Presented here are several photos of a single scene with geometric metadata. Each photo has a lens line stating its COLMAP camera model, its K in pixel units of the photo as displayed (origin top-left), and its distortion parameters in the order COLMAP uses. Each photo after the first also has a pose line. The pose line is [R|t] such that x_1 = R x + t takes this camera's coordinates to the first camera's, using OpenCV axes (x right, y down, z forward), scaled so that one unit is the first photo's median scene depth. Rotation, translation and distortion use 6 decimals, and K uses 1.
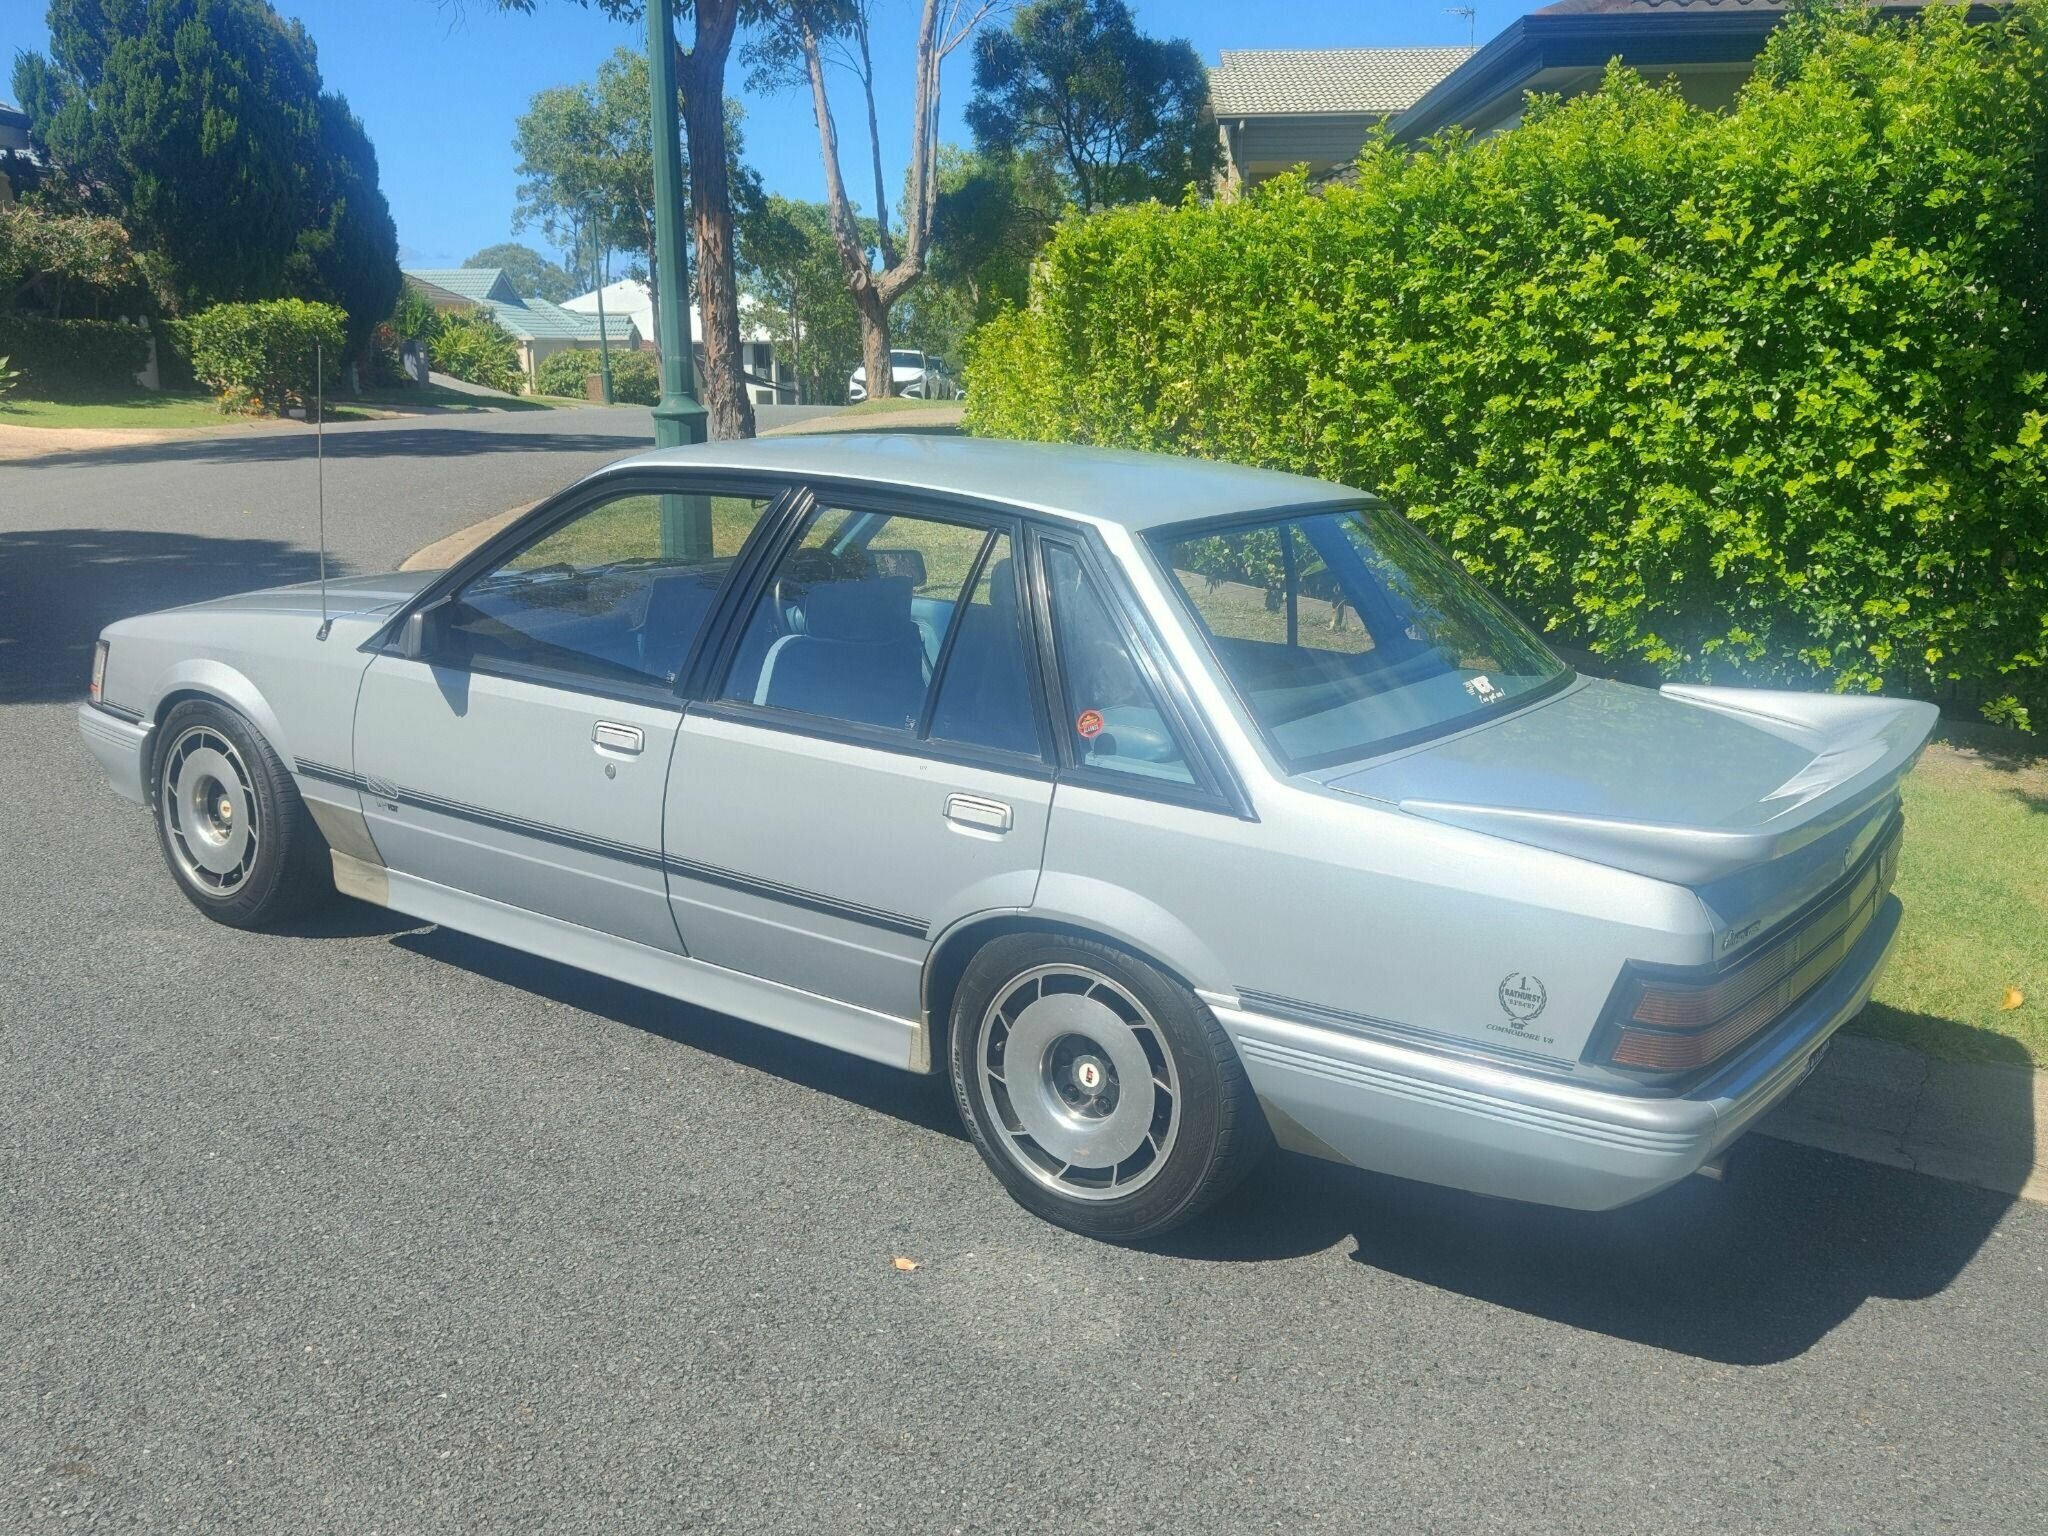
lens RADIAL K [[1889.6, 0, 1002.0], [0, 1889.6, 768.3], [0, 0, 1]] dist [0.008882, 0.000000]
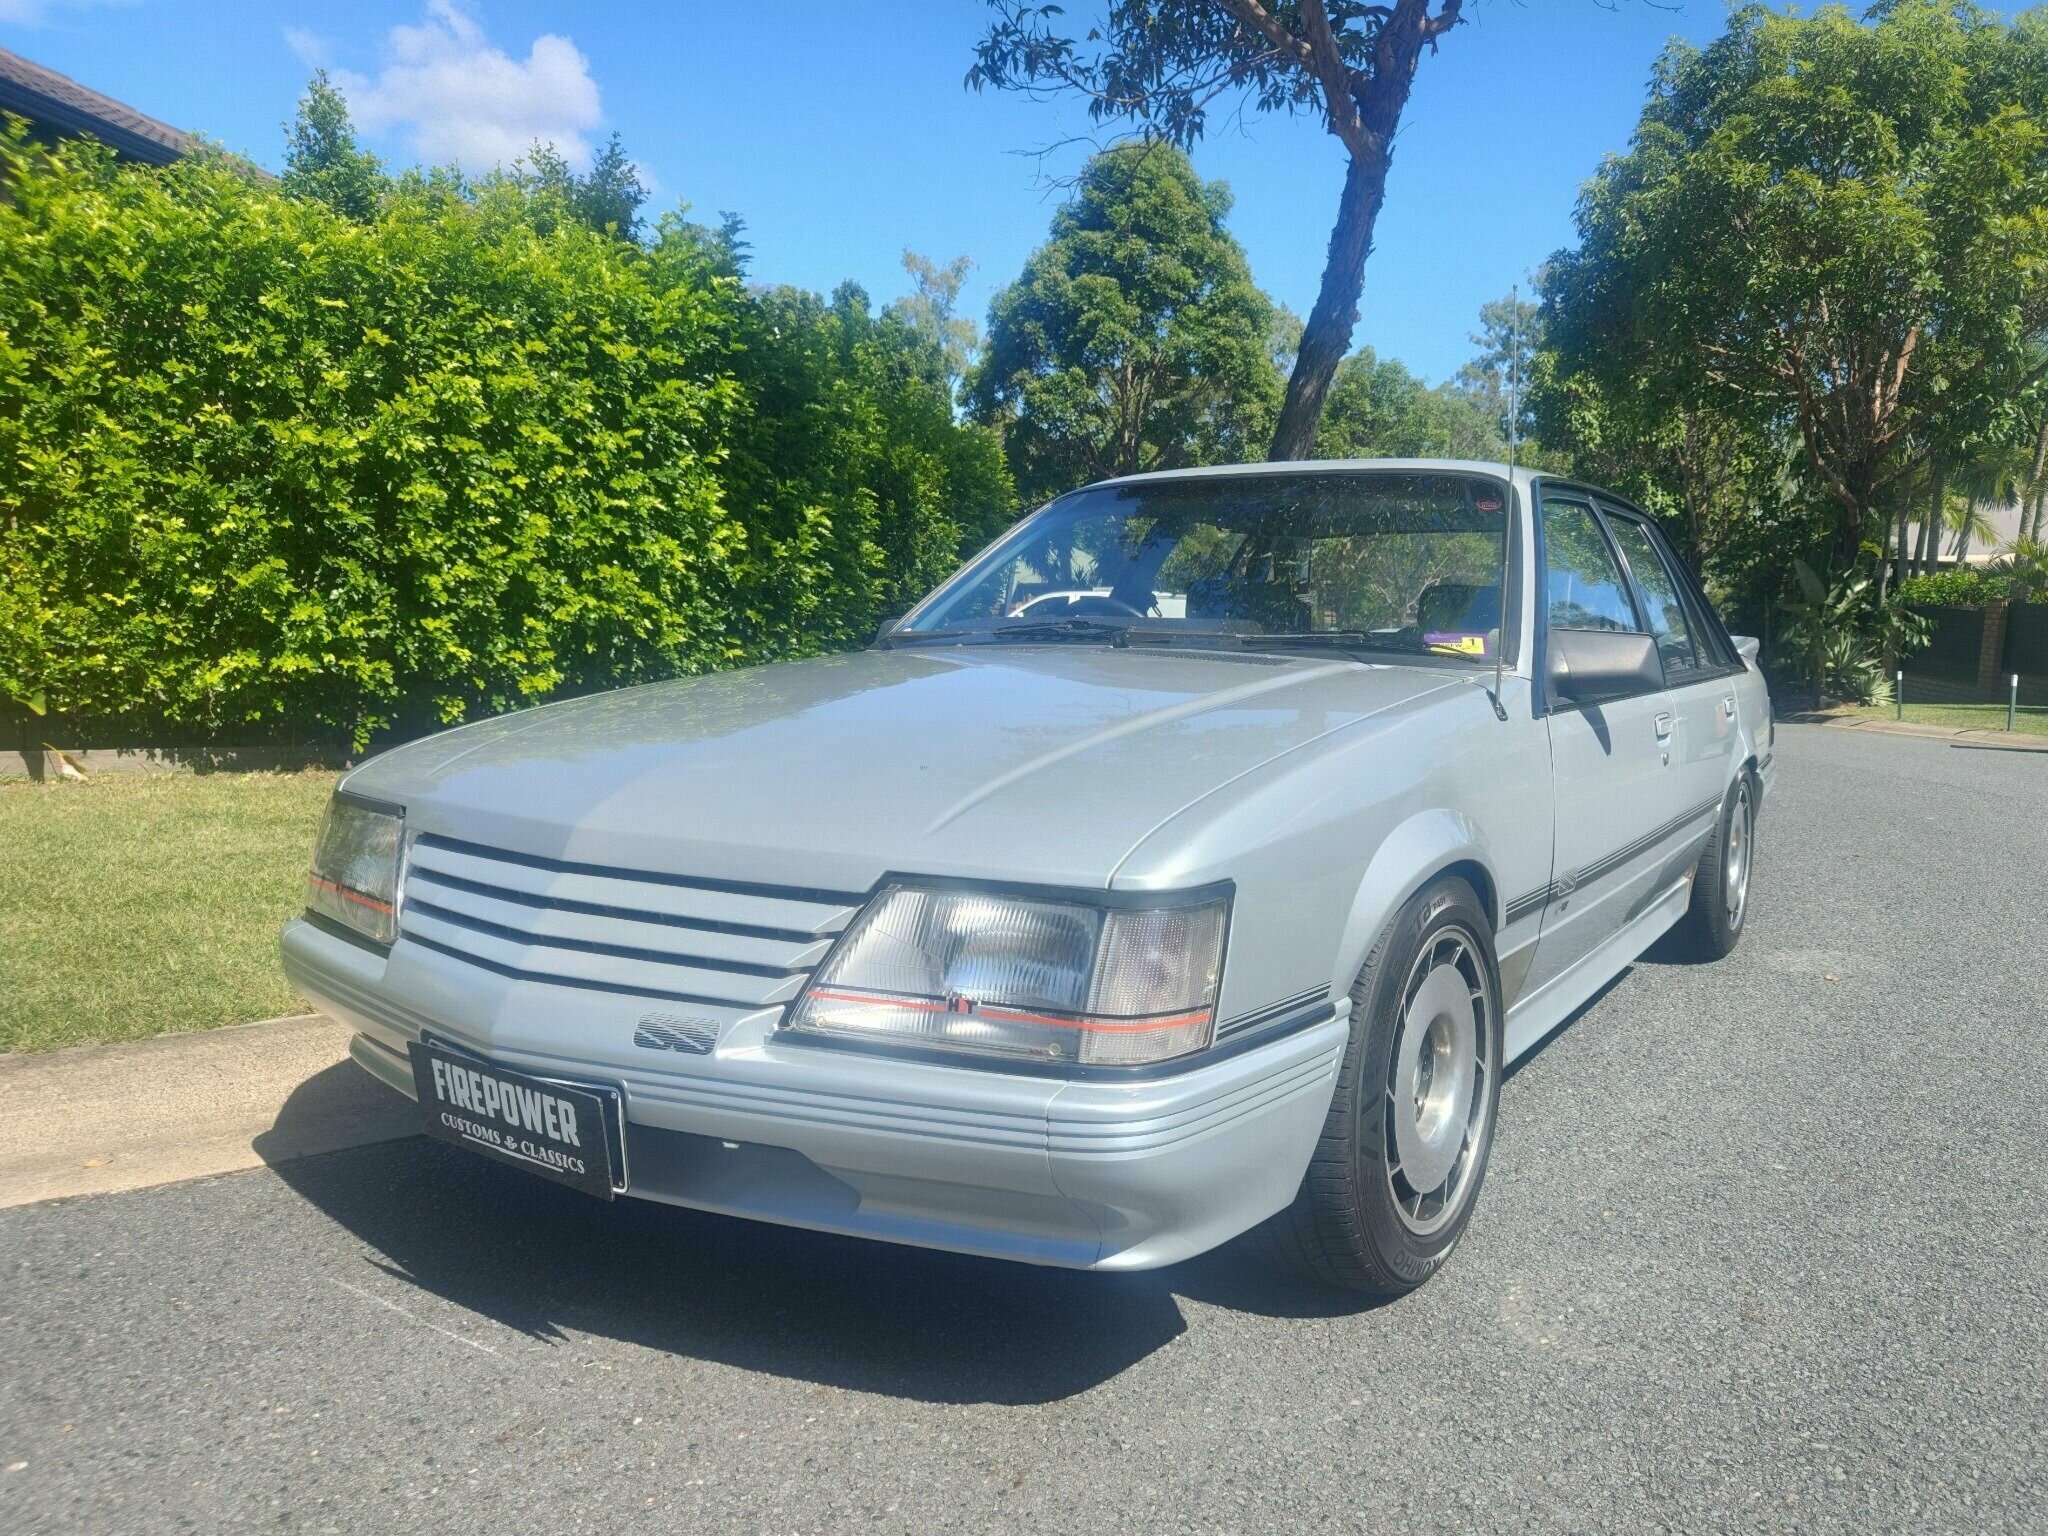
lens RADIAL K [[1489.6, 0, 1083.0], [0, 1489.6, 845.6], [0, 0, 1]] dist [-0.008708, 0.029879]
pose [[-0.062880, -0.187023, 0.980341, -0.586770], [0.207088, 0.958461, 0.196132, -0.106650], [-0.976299, 0.215350, -0.021538, 0.788111]]
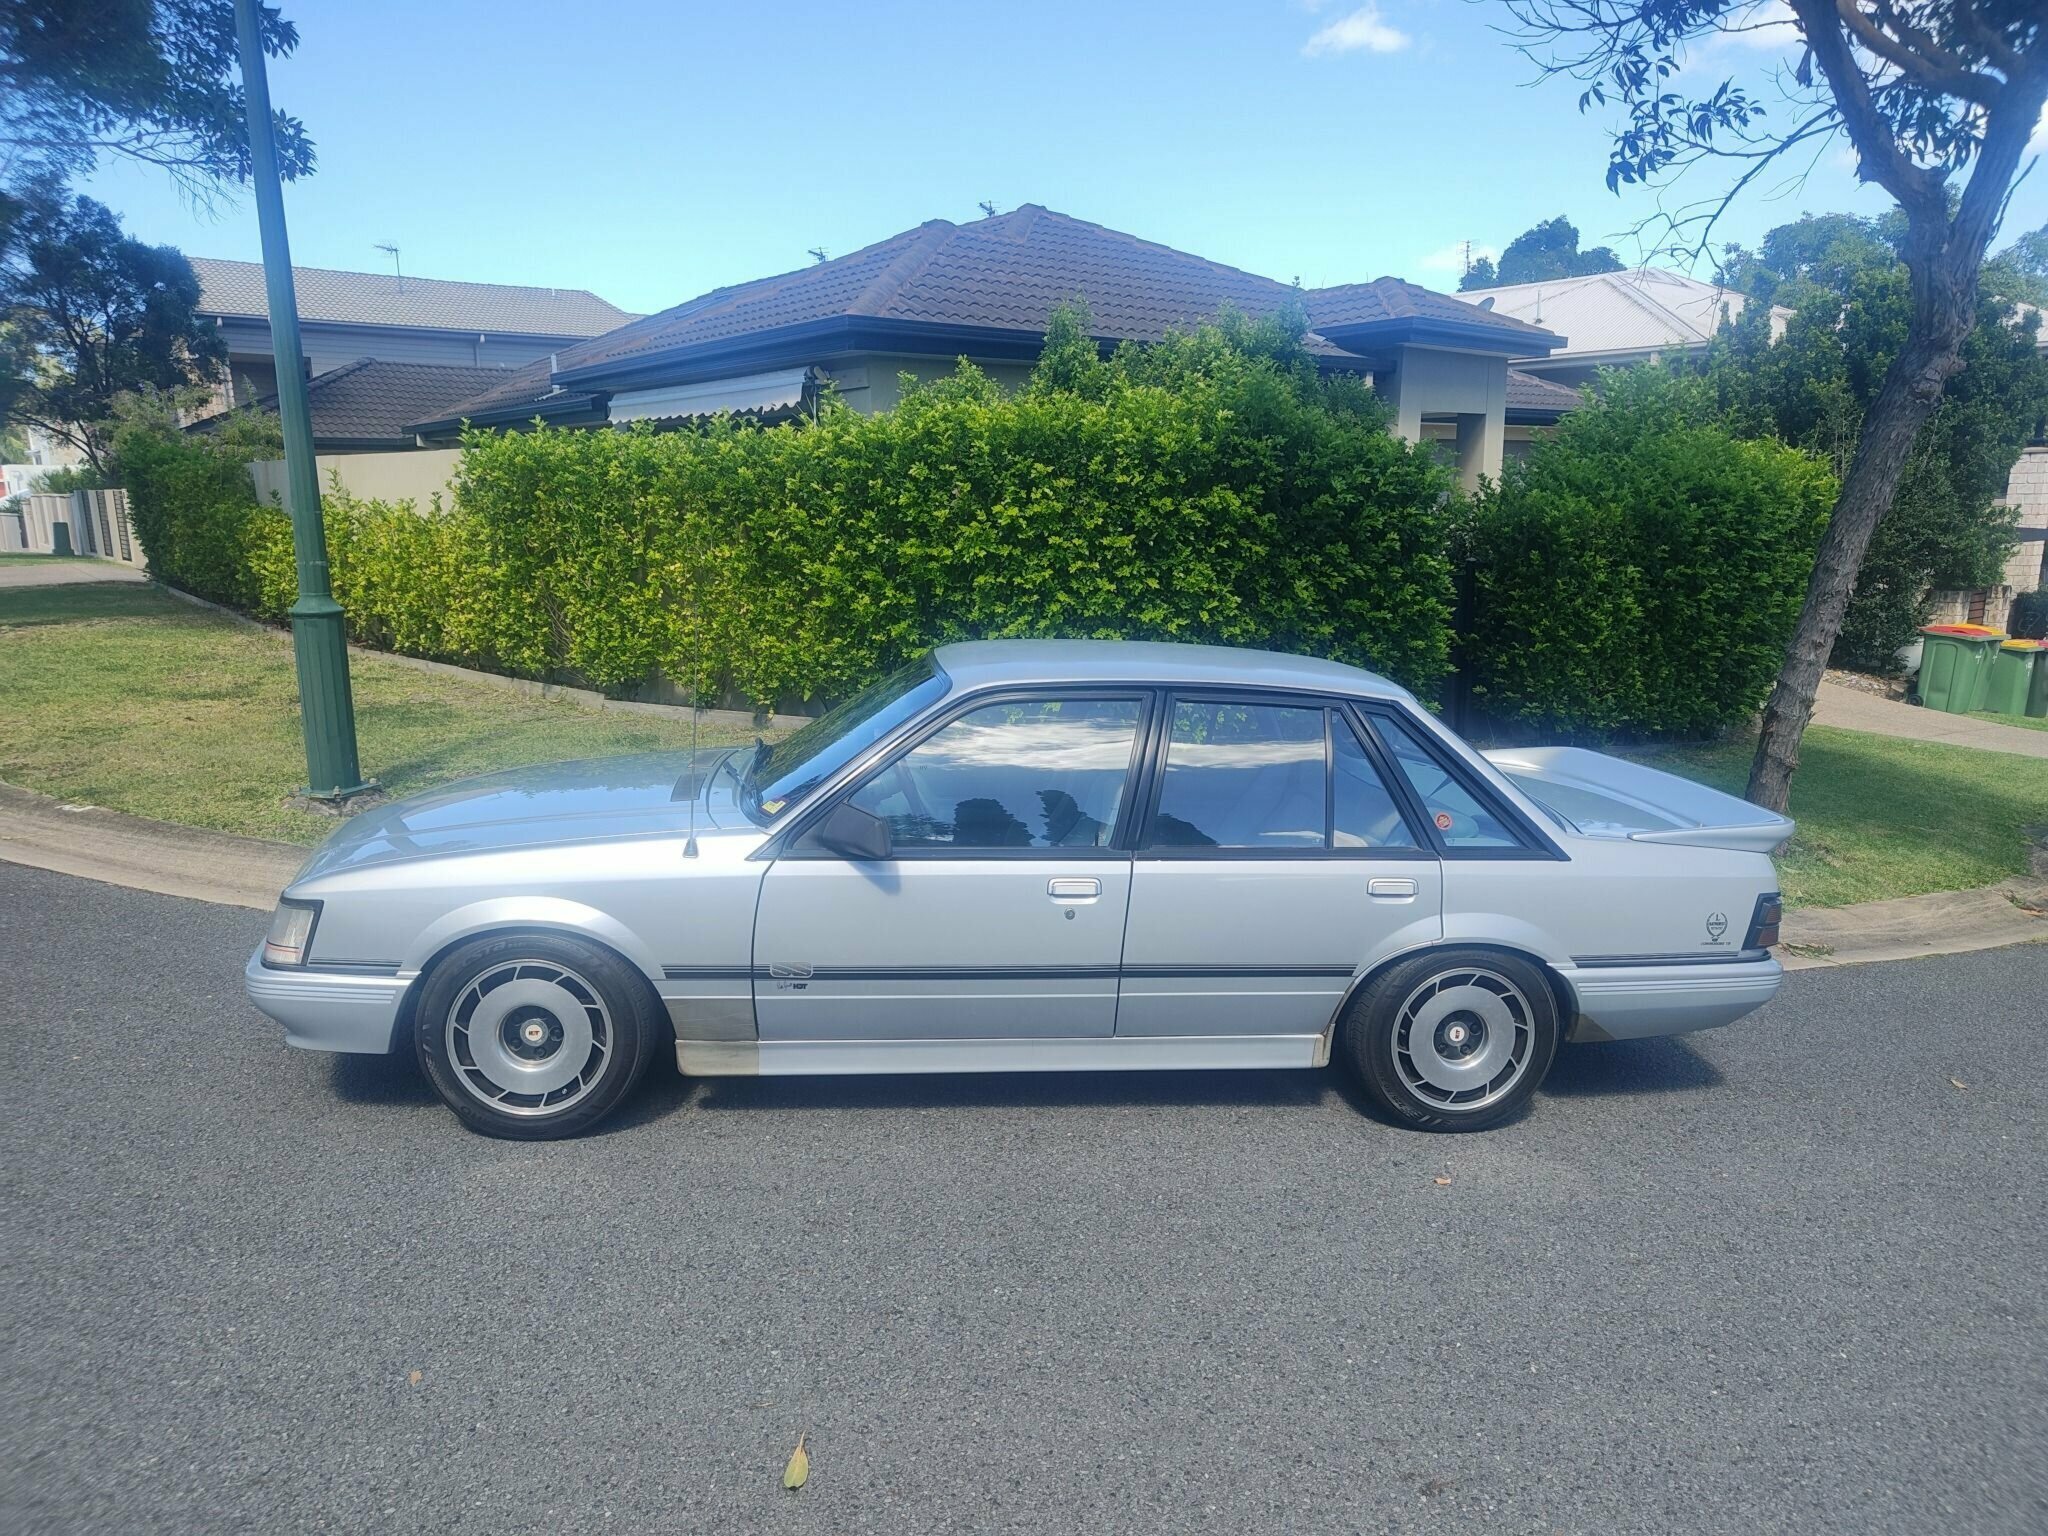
lens RADIAL K [[1373.0, 0, 1030.4], [0, 1373.0, 754.0], [0, 0, 1]] dist [-0.000054, 0.016923]
pose [[0.745141, -0.119841, 0.656051, -0.491295], [0.141793, 0.989699, 0.019740, -0.076998], [-0.651659, 0.078314, 0.754458, 0.161099]]
